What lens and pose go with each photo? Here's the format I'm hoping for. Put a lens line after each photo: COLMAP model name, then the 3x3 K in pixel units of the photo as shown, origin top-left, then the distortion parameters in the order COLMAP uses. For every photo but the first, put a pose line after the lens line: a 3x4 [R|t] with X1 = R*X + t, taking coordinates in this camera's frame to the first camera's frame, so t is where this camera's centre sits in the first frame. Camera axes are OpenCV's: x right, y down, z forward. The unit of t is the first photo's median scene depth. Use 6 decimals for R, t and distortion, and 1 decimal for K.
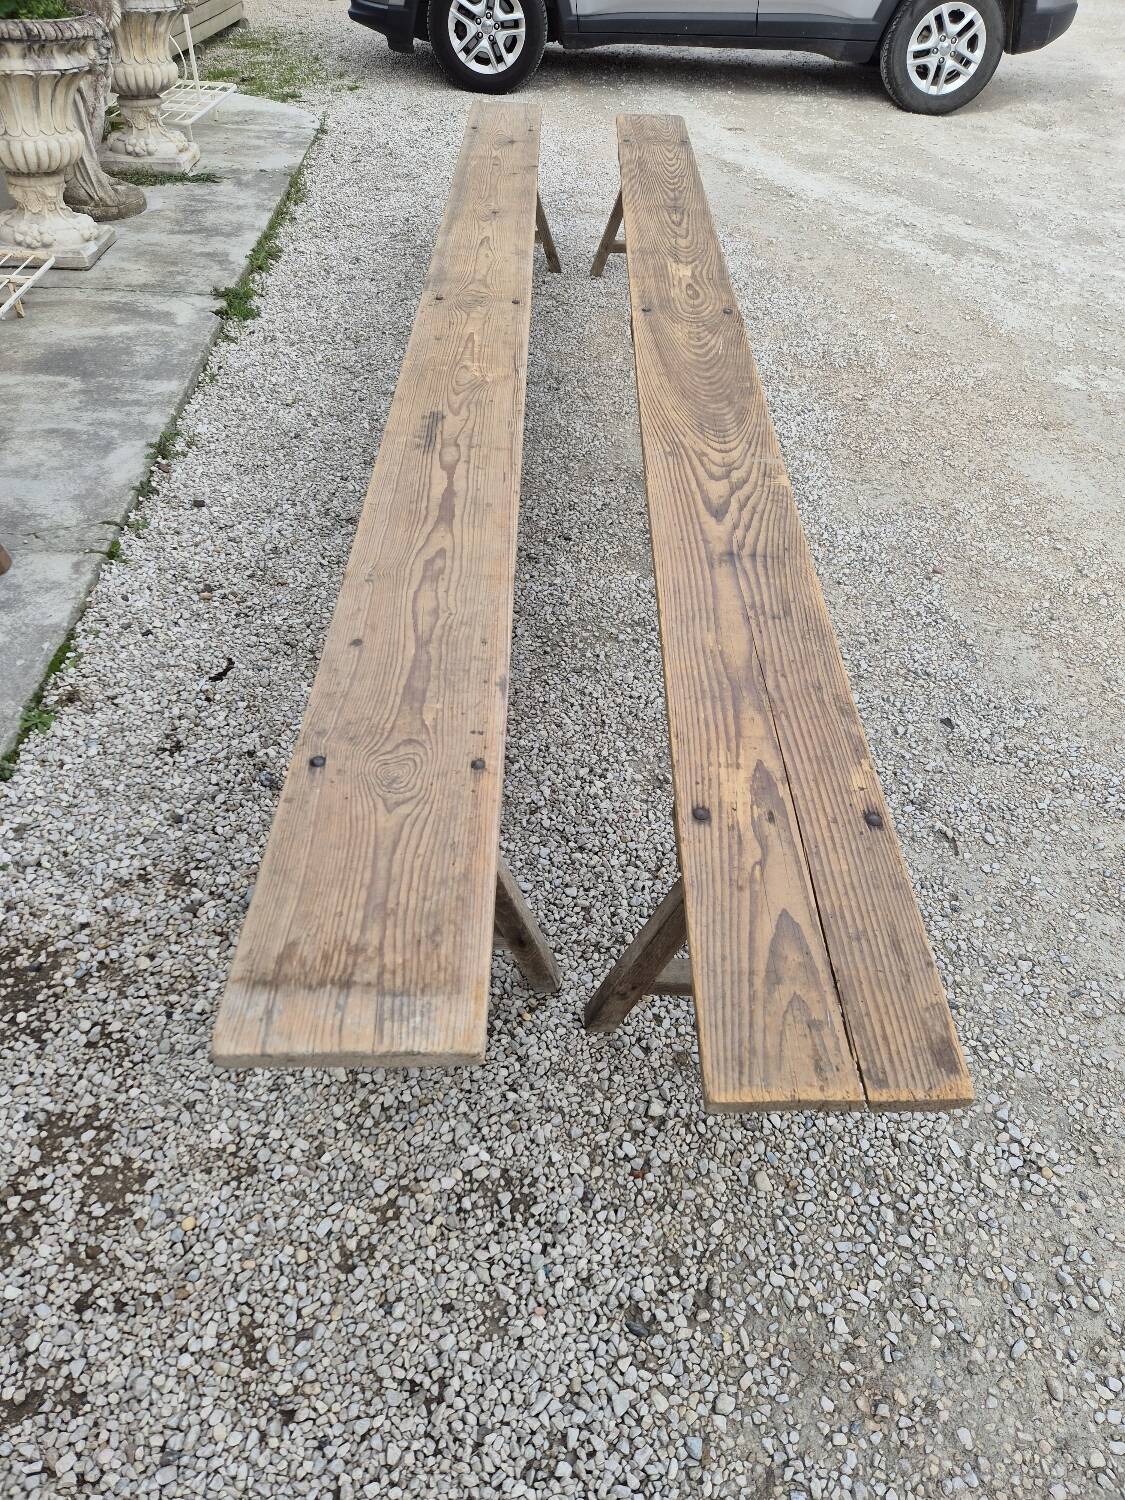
lens RADIAL K [[1002.8, 0, 569.1], [0, 1002.8, 756.5], [0, 0, 1]] dist [0.074747, -0.057497]
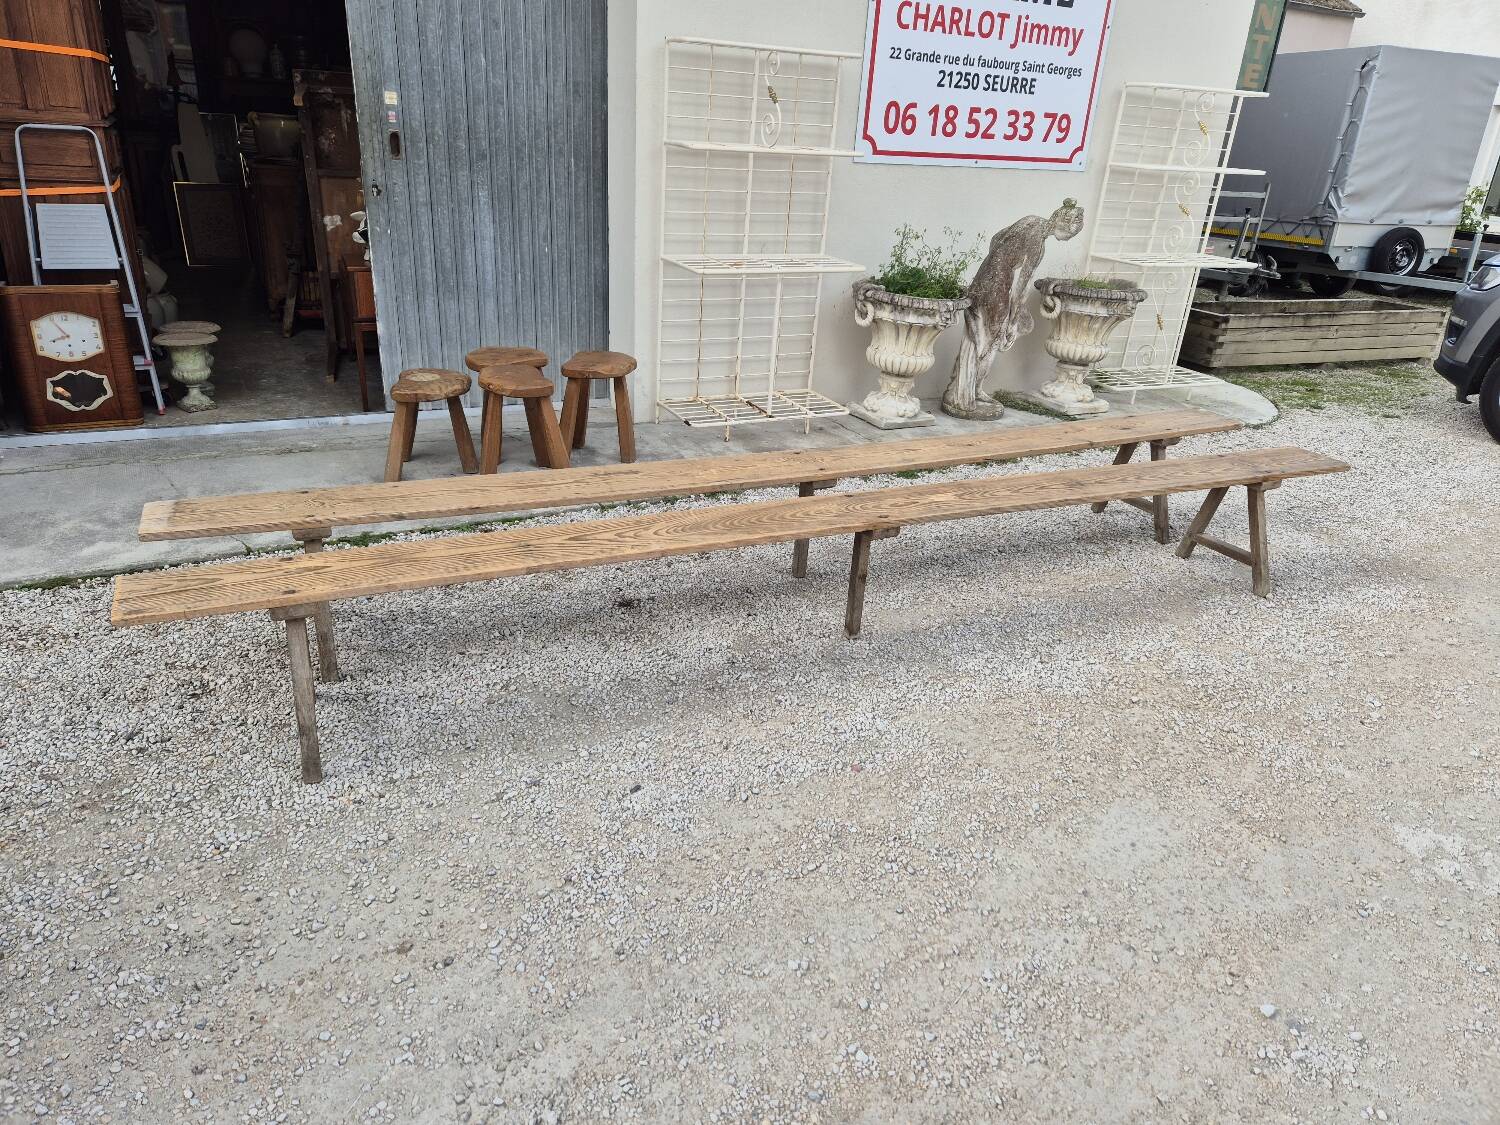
lens RADIAL K [[1002.5, 0, 744.5], [0, 1002.5, 546.7], [0, 0, 1]] dist [0.078510, -0.060114]
pose [[0.421169, 0.340702, -0.840558, 1.784094], [-0.648273, 0.761234, -0.016273, -0.421997], [0.634317, 0.551765, 0.541477, 0.344362]]
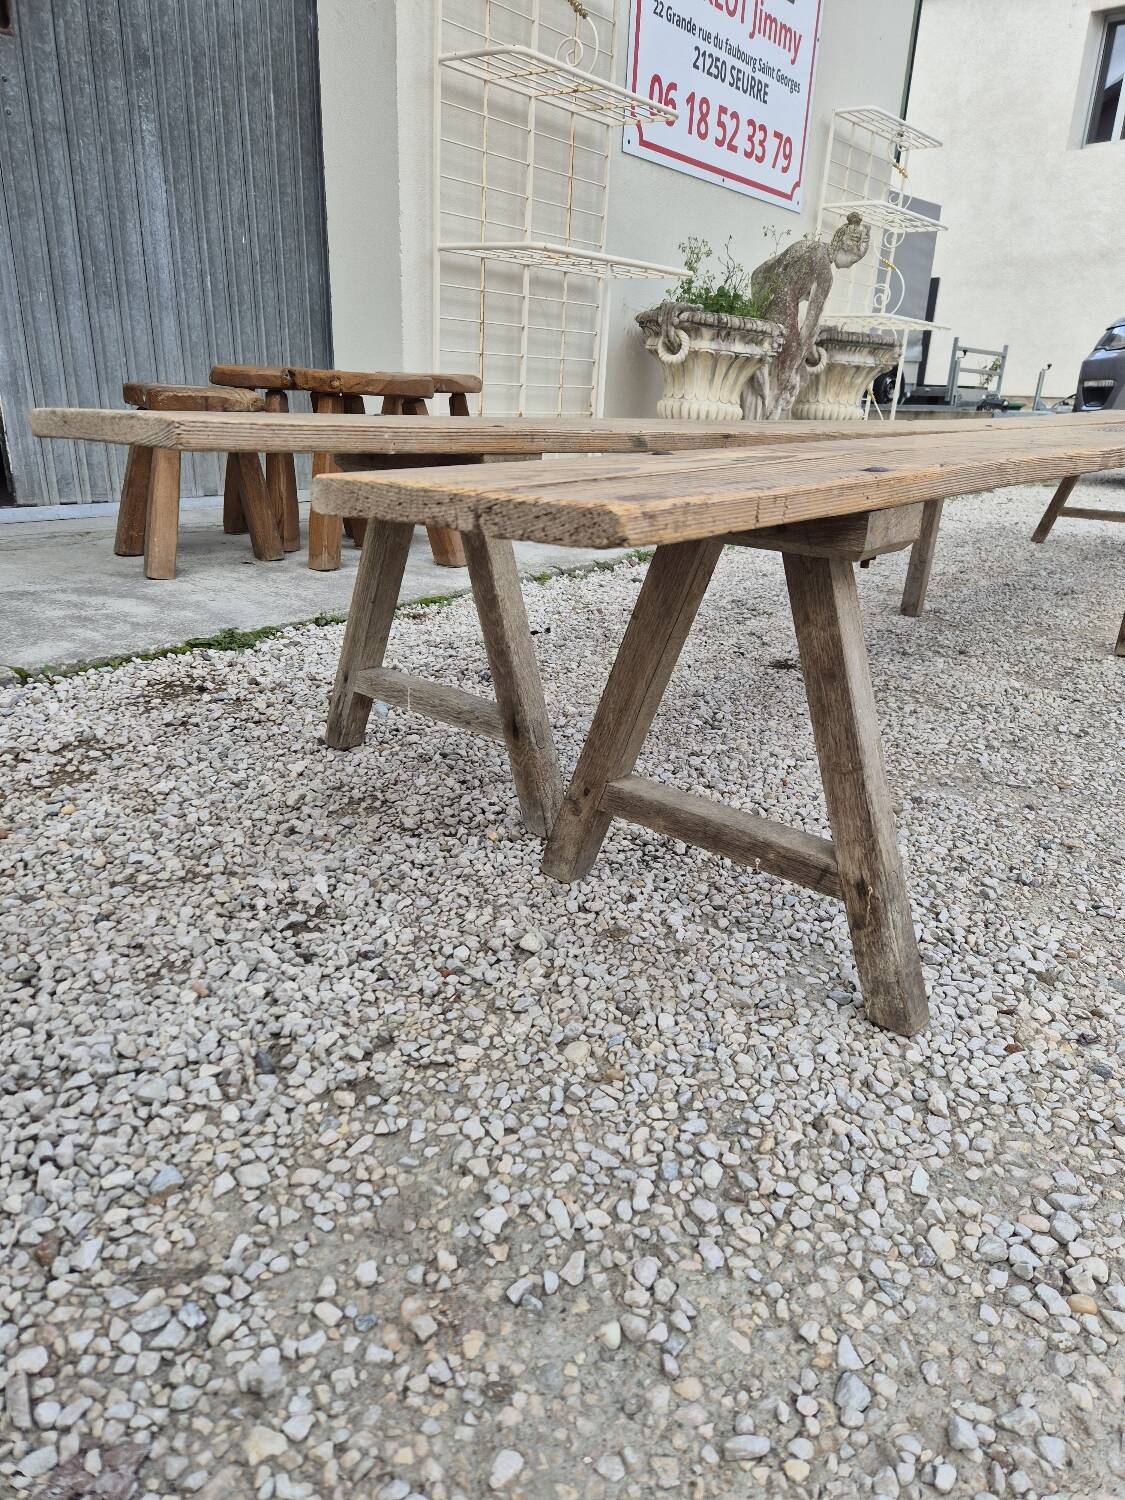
lens RADIAL K [[1002.8, 0, 572.5], [0, 1002.8, 761.0], [0, 0, 1]] dist [0.074747, -0.057497]
pose [[0.768223, 0.222772, -0.600171, 0.453922], [-0.447953, 0.856816, -0.255350, 0.370527], [0.457352, 0.465015, 0.758018, 0.390009]]
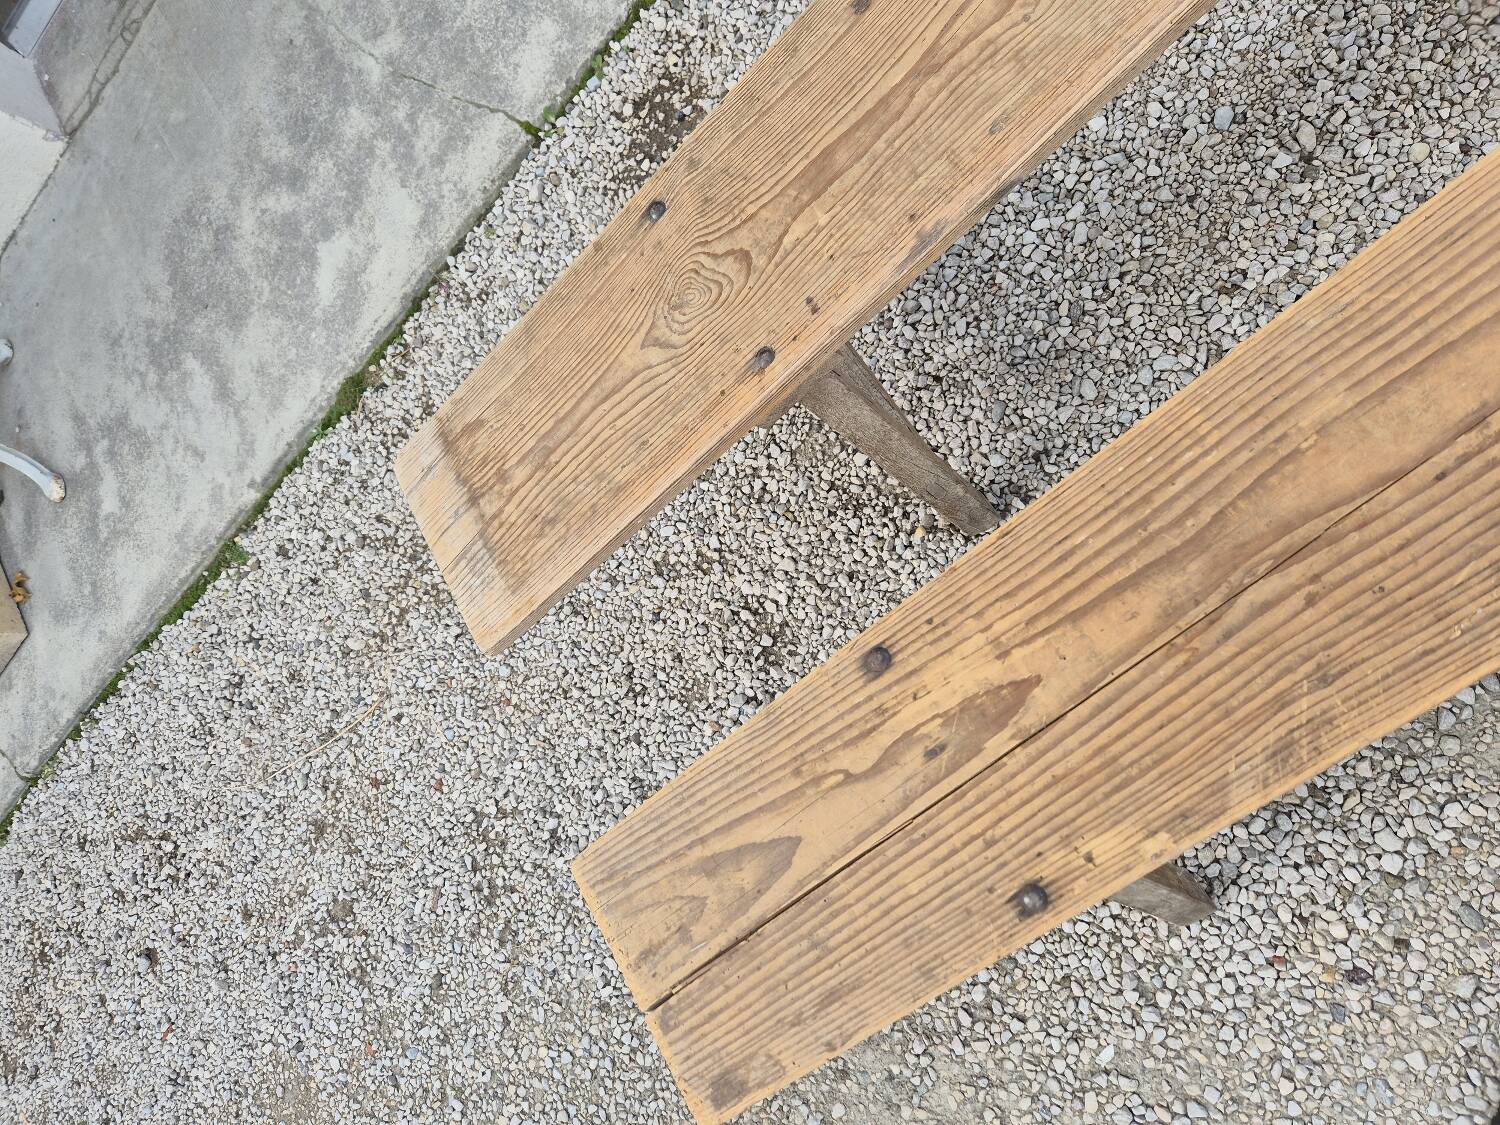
lens RADIAL K [[1002.8, 0, 743.8], [0, 1002.8, 560.3], [0, 0, 1]] dist [0.074747, -0.057497]
pose [[0.482091, 0.778147, -0.402587, 0.236634], [-0.122726, 0.514959, 0.848384, -0.411629], [0.867483, -0.359590, 0.343756, 0.556937]]
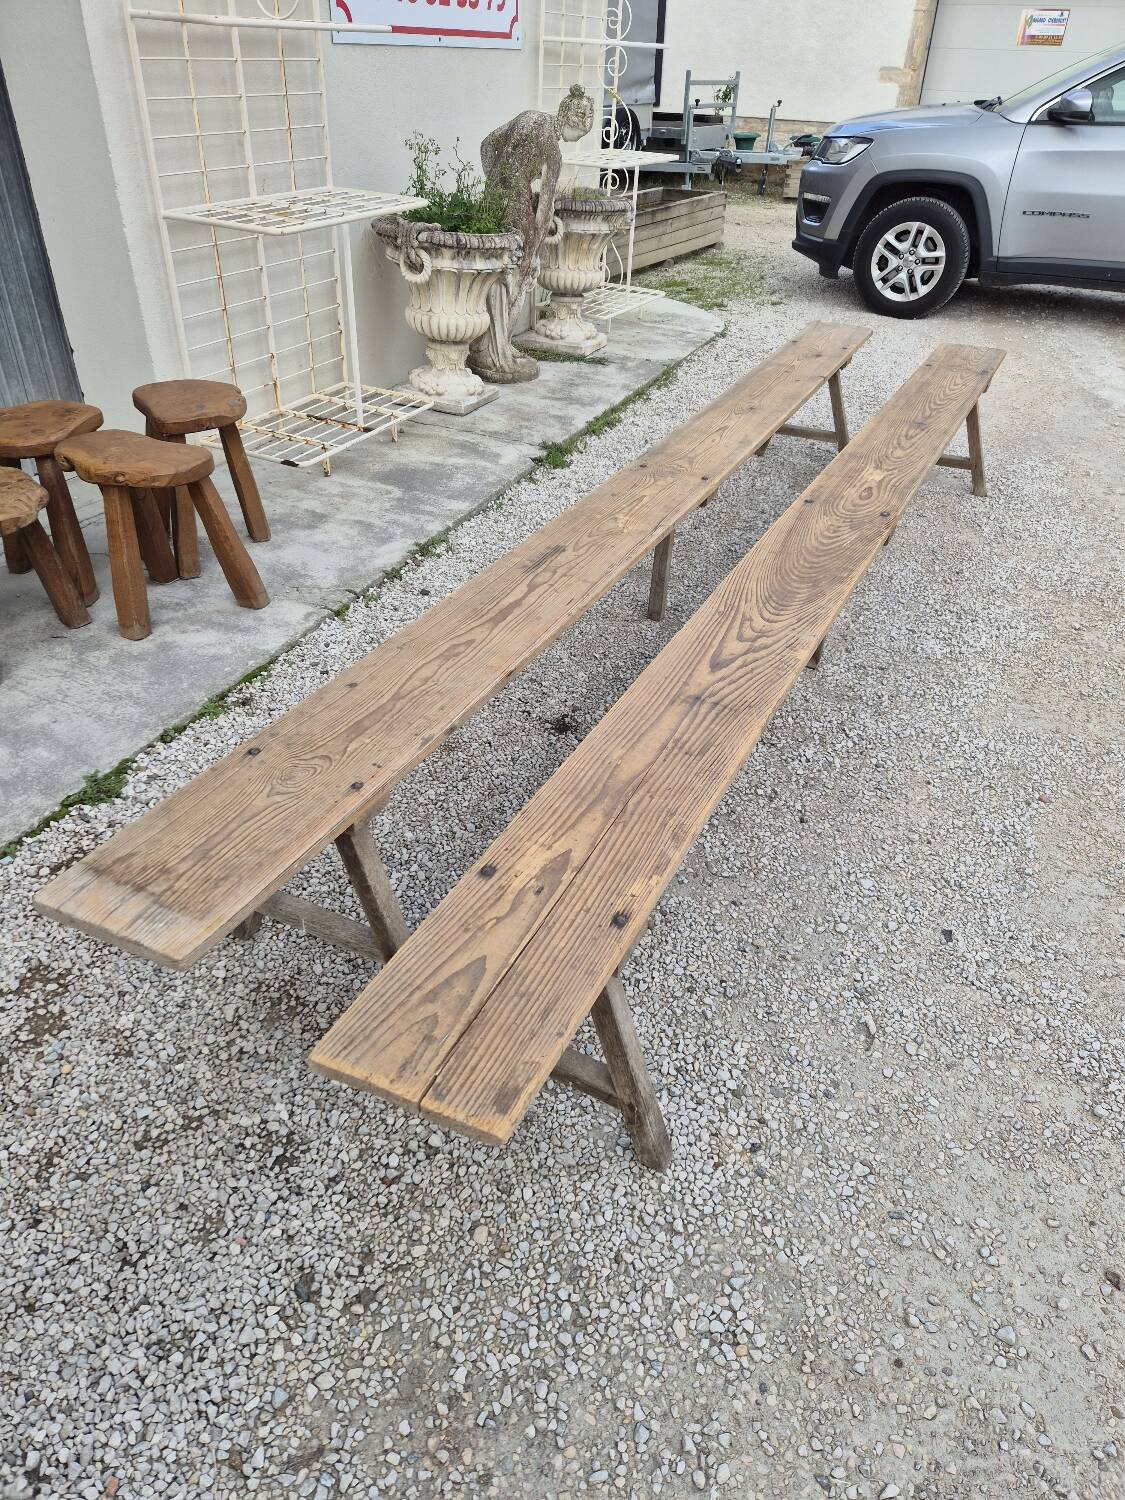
lens RADIAL K [[1002.8, 0, 569.6], [0, 1002.8, 753.8], [0, 0, 1]] dist [0.074747, -0.057497]
pose [[0.898191, 0.247186, -0.363529, 0.472922], [-0.301855, 0.947964, -0.101231, 0.013270], [0.319589, 0.200657, 0.926067, -0.063601]]
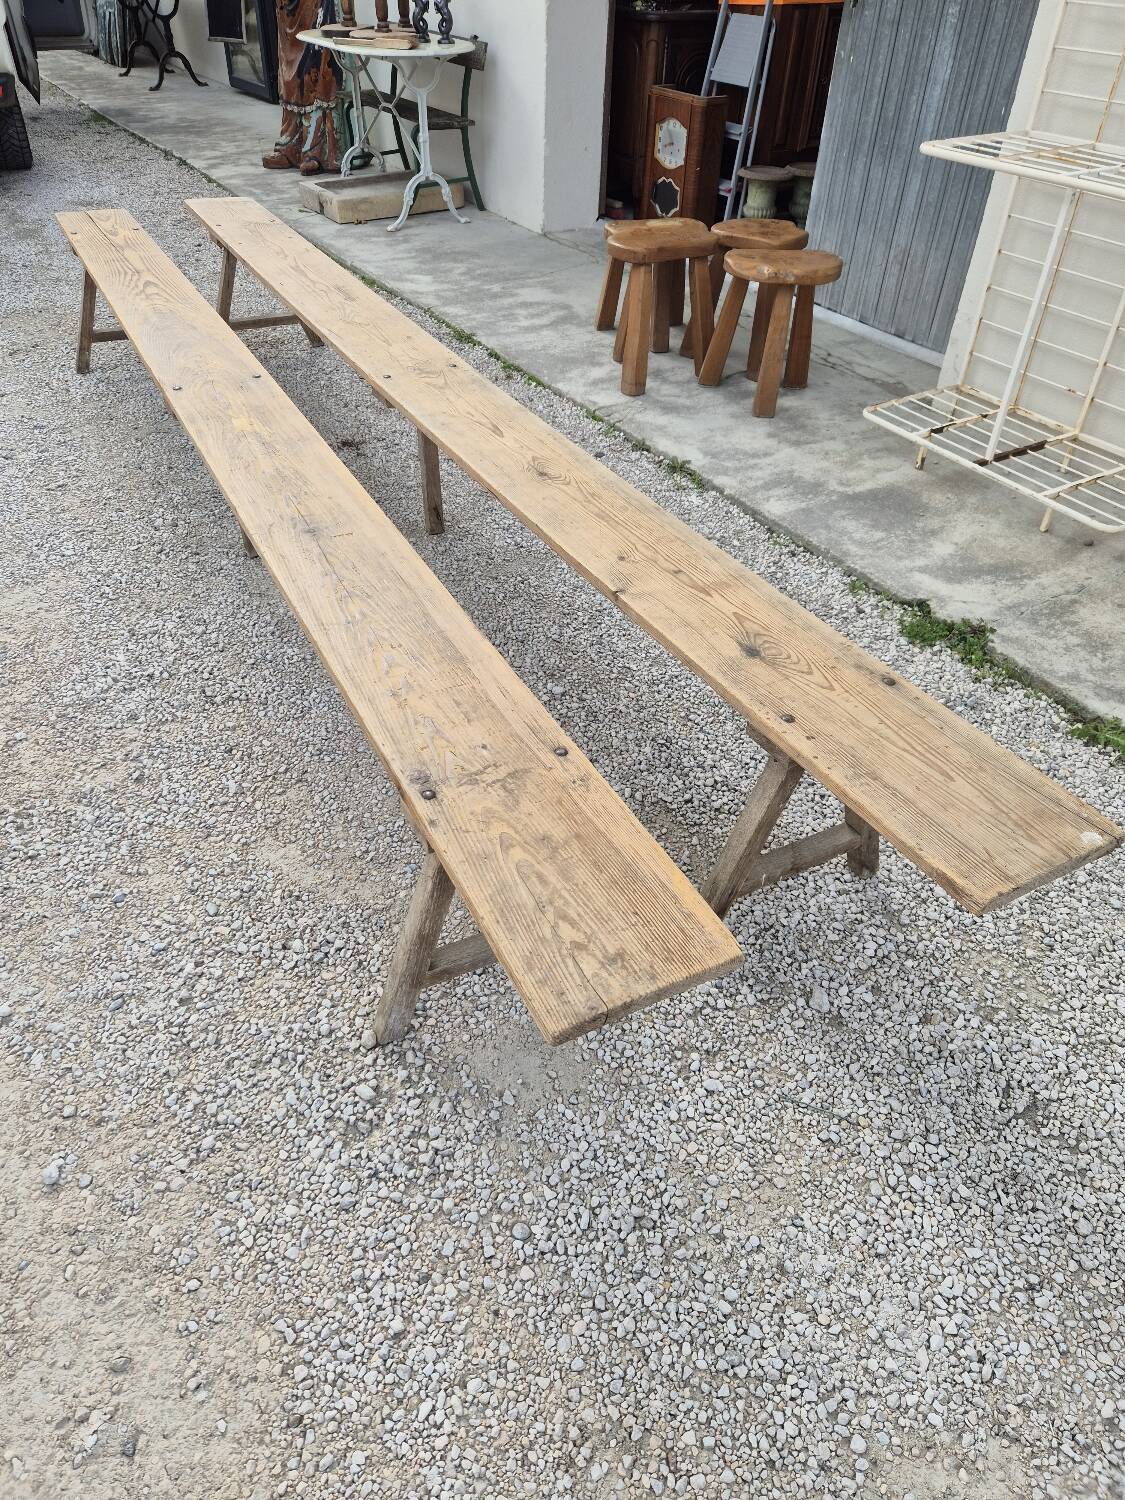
lens RADIAL K [[1002.8, 0, 553.8], [0, 1002.8, 732.1], [0, 0, 1]] dist [0.074747, -0.057497]
pose [[-0.880008, 0.249358, -0.404236, 0.491650], [-0.363462, 0.194327, 0.911116, -2.196880], [0.305748, 0.948714, -0.080377, 2.338026]]
